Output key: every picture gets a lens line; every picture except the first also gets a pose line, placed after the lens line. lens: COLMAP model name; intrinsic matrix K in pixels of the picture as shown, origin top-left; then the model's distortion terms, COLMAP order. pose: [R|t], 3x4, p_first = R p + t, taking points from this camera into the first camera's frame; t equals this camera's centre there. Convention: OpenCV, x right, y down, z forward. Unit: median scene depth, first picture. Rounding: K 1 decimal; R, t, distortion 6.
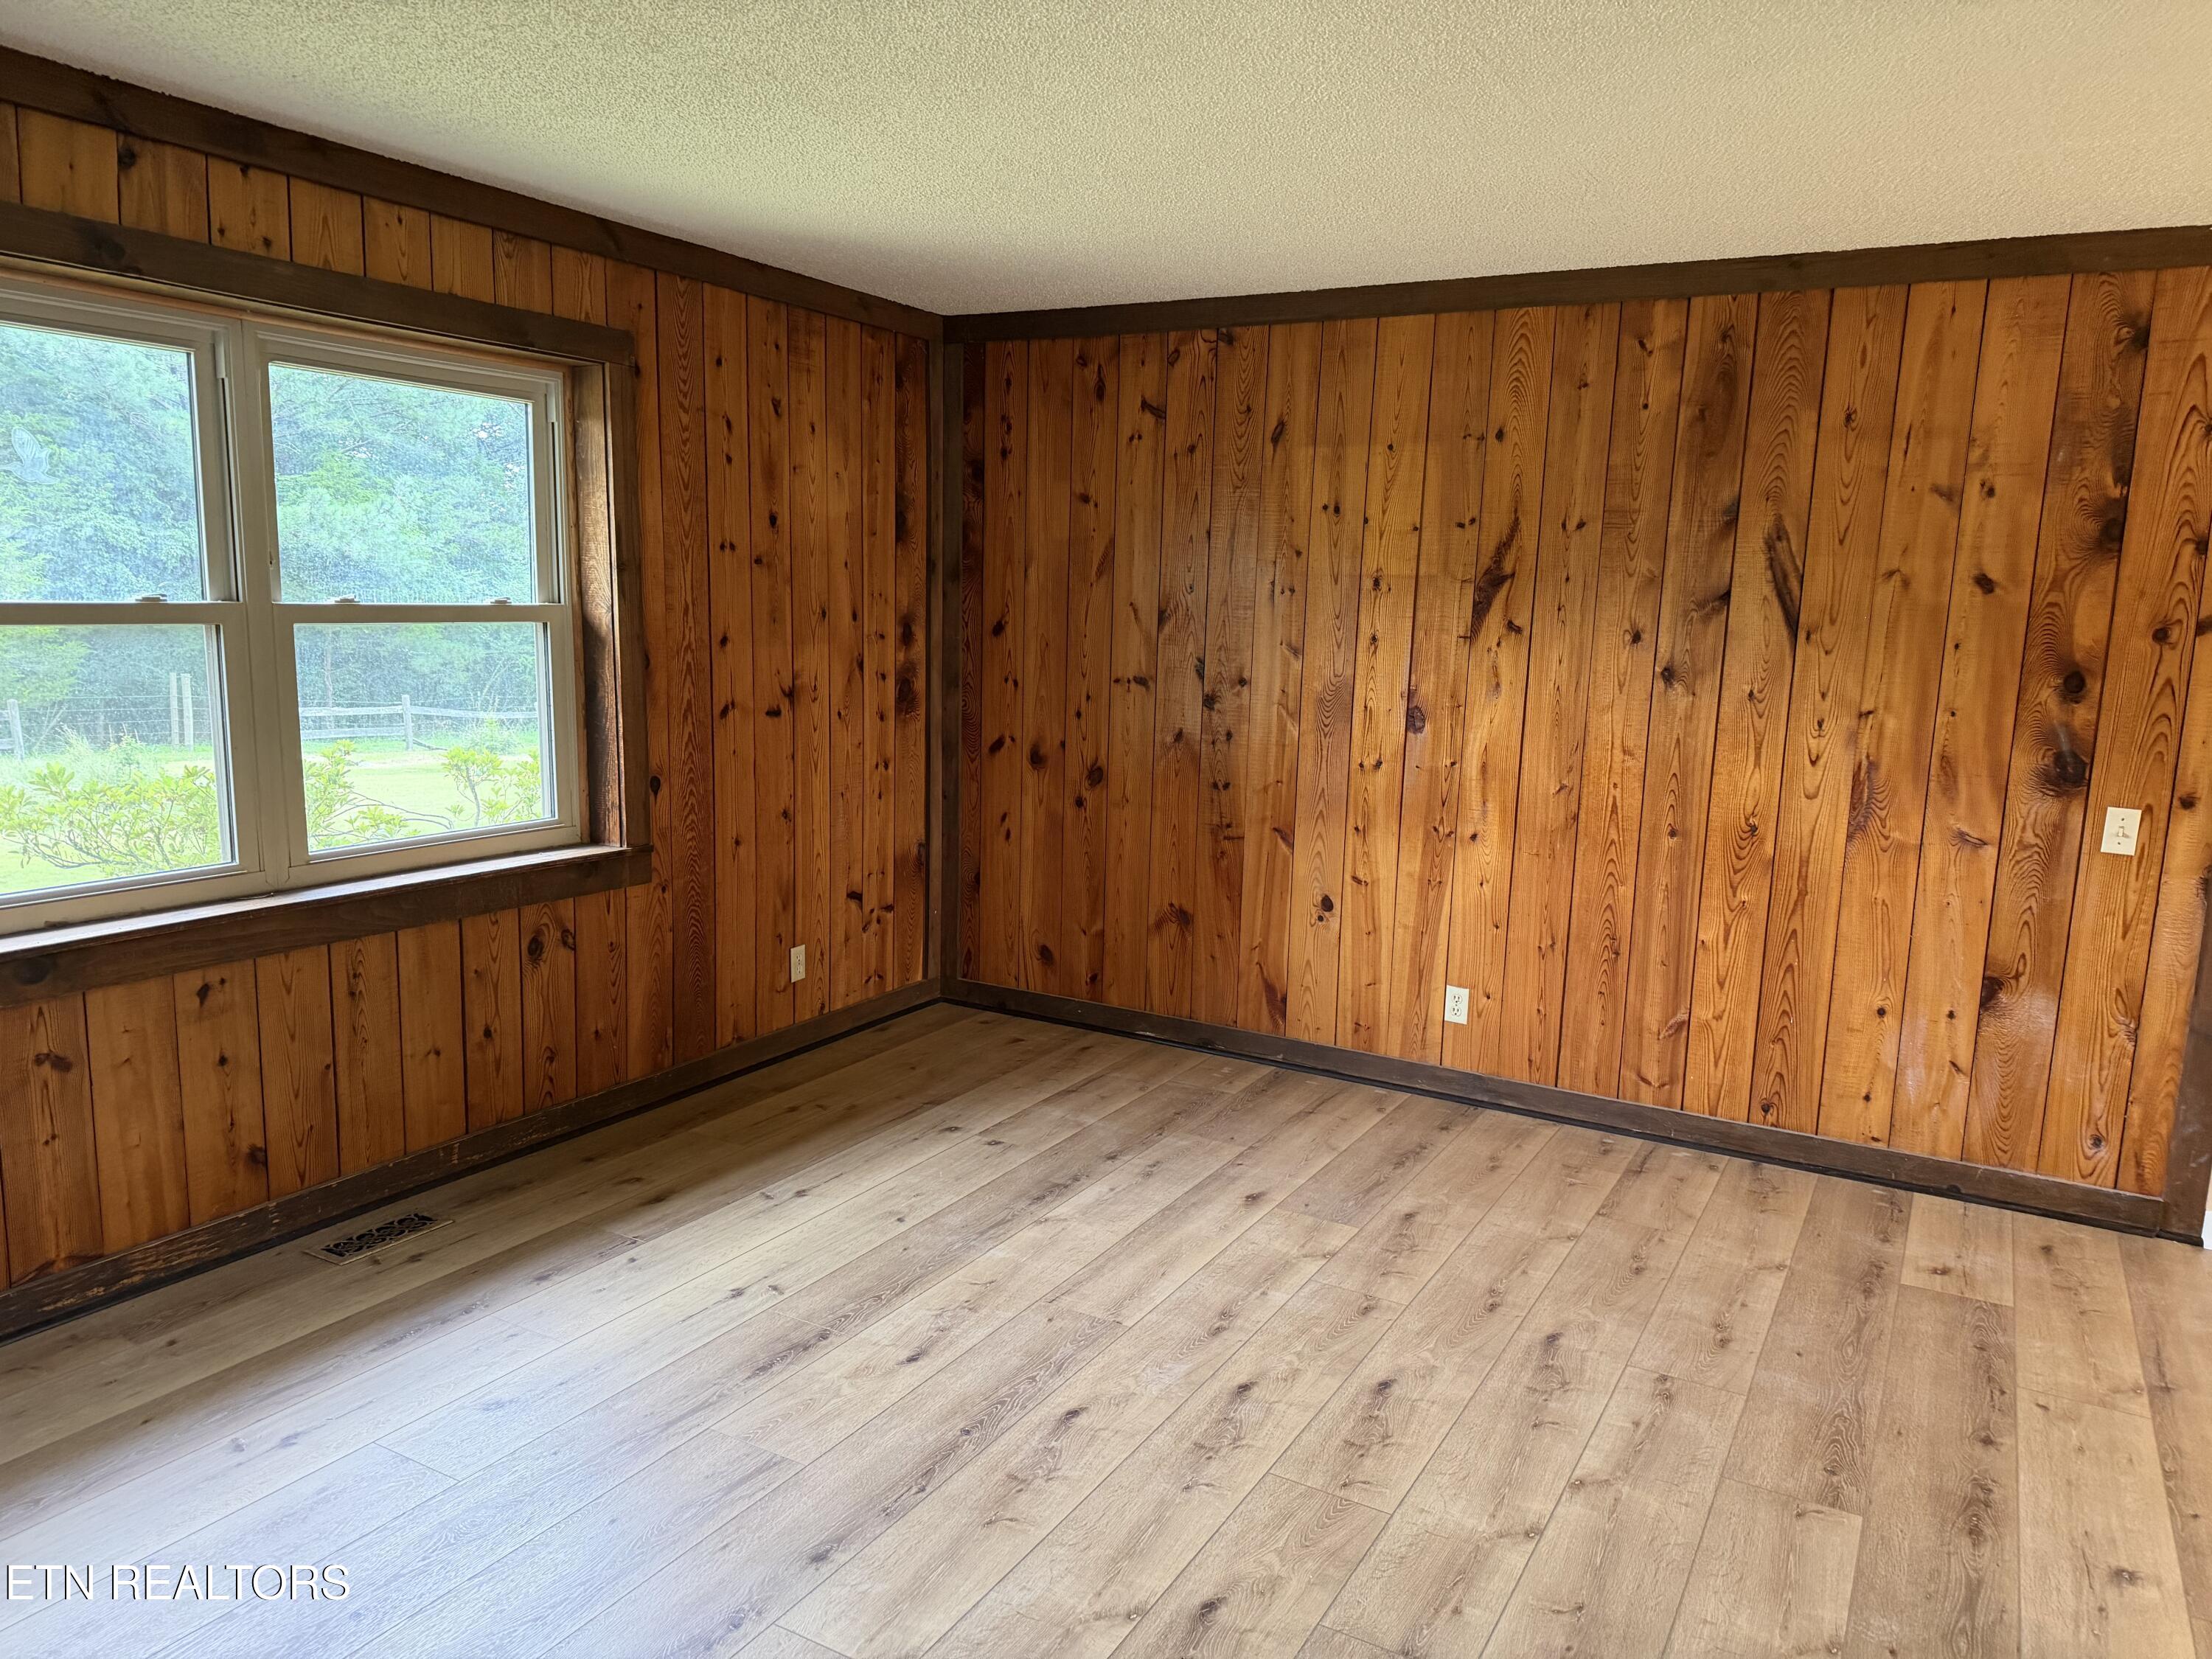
lens RADIAL K [[1581.3, 0, 1109.9], [0, 1581.3, 838.6], [0, 0, 1]] dist [0.068416, -0.054393]
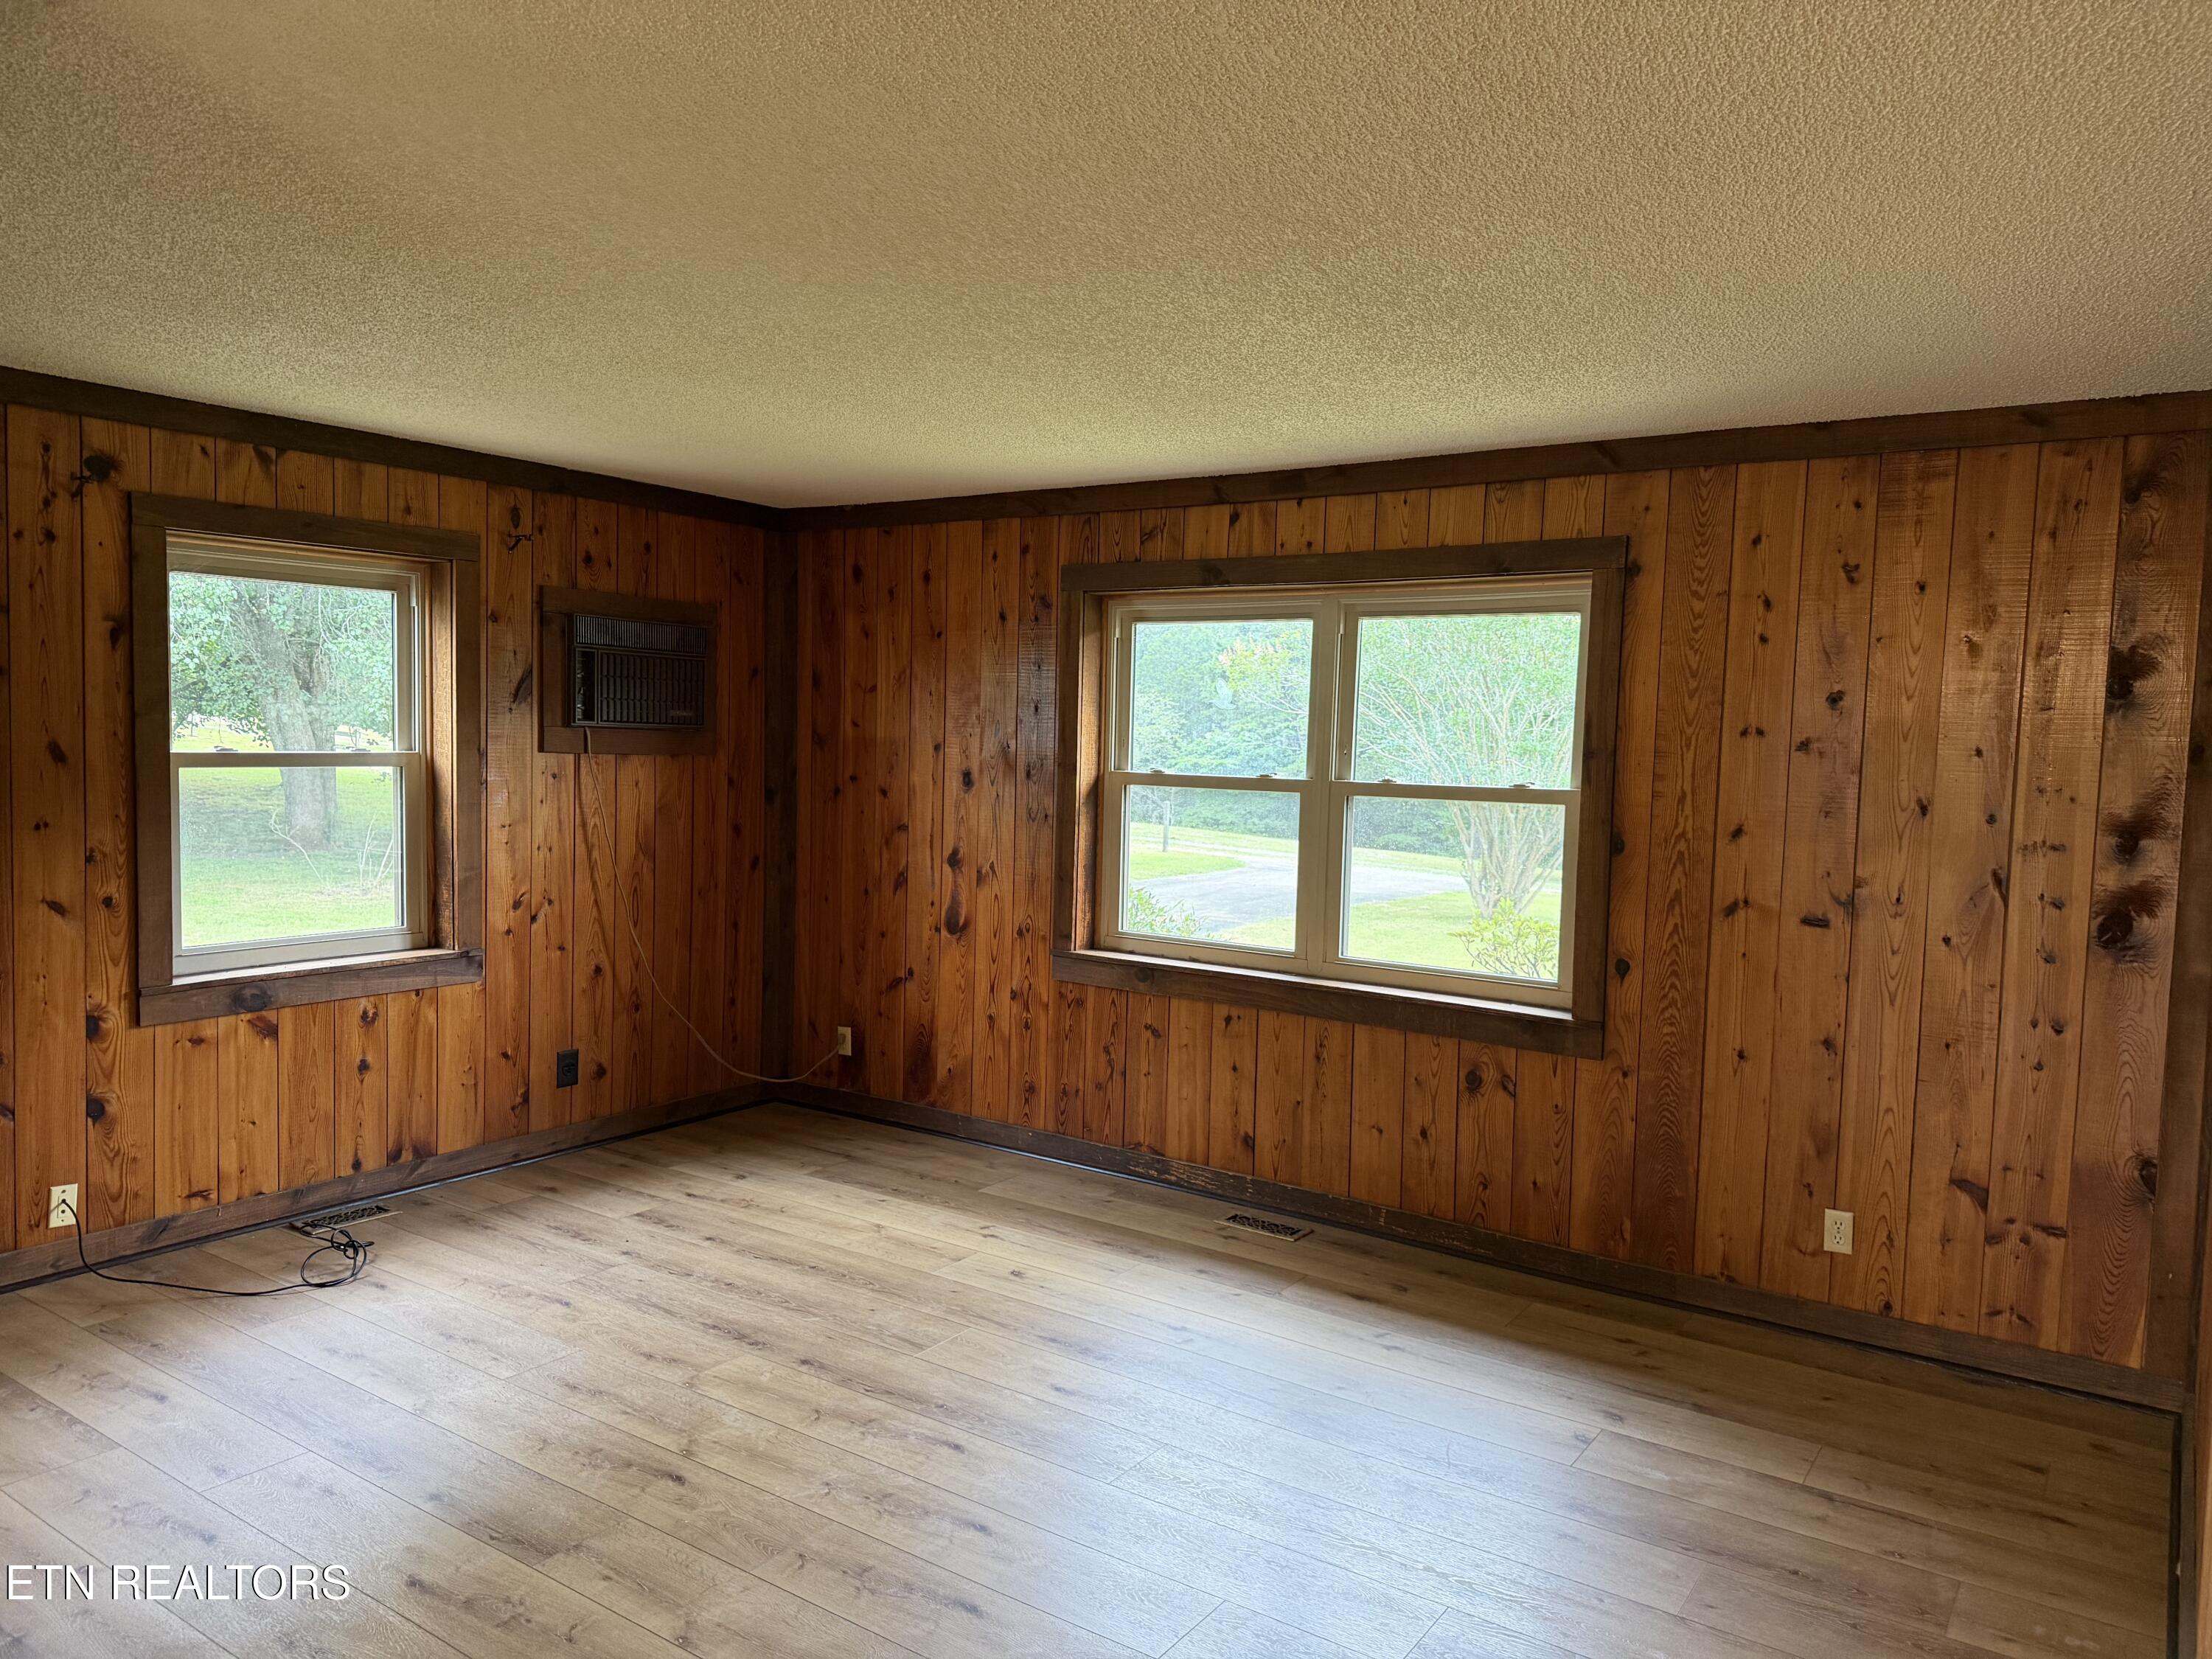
lens RADIAL K [[1581.3, 0, 1102.6], [0, 1581.3, 832.3], [0, 0, 1]] dist [0.068416, -0.054393]
pose [[-0.111848, 0.035132, -0.993104, 0.786393], [-0.182705, 0.981611, 0.055302, -0.119006], [0.976785, 0.187631, -0.103373, 0.802809]]
